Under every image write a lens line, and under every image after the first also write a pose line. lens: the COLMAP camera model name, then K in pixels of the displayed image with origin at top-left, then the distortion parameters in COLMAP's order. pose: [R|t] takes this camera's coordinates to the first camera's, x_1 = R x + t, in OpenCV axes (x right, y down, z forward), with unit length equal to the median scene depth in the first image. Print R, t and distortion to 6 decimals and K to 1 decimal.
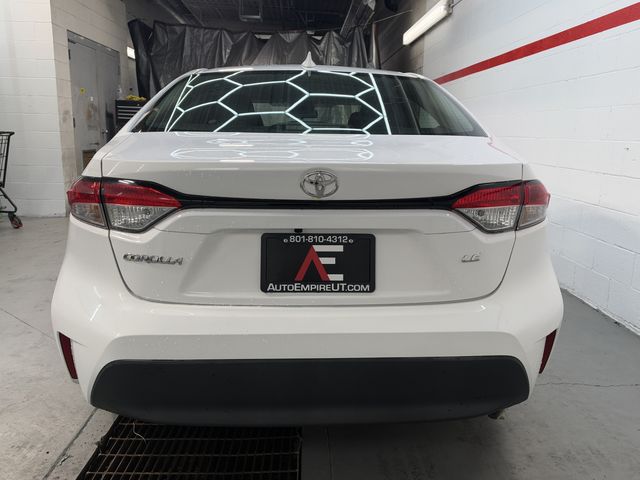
lens RADIAL K [[497.8, 0, 320.0], [0, 497.8, 240.0], [0, 0, 1]] dist [0.117189, -0.130263]
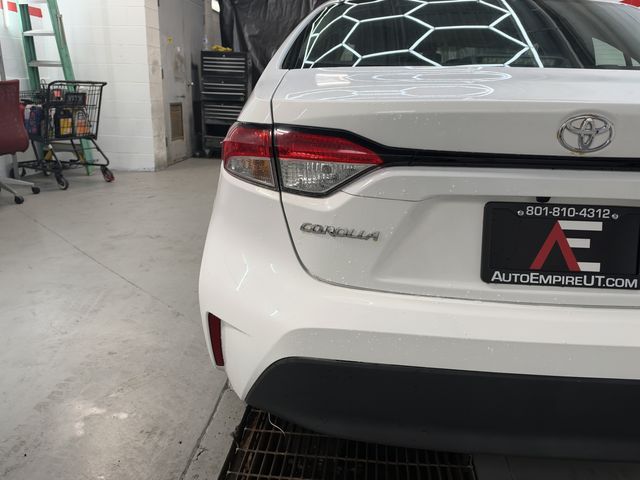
lens RADIAL K [[500.0, 0, 333.9], [0, 500.0, 237.2], [0, 0, 1]] dist [0.181253, -0.320808]
pose [[0.994214, 0.037590, -0.100626, -0.253373], [-0.030257, 0.996841, 0.073439, -0.009545], [0.103069, -0.069969, 0.992210, 0.233229]]
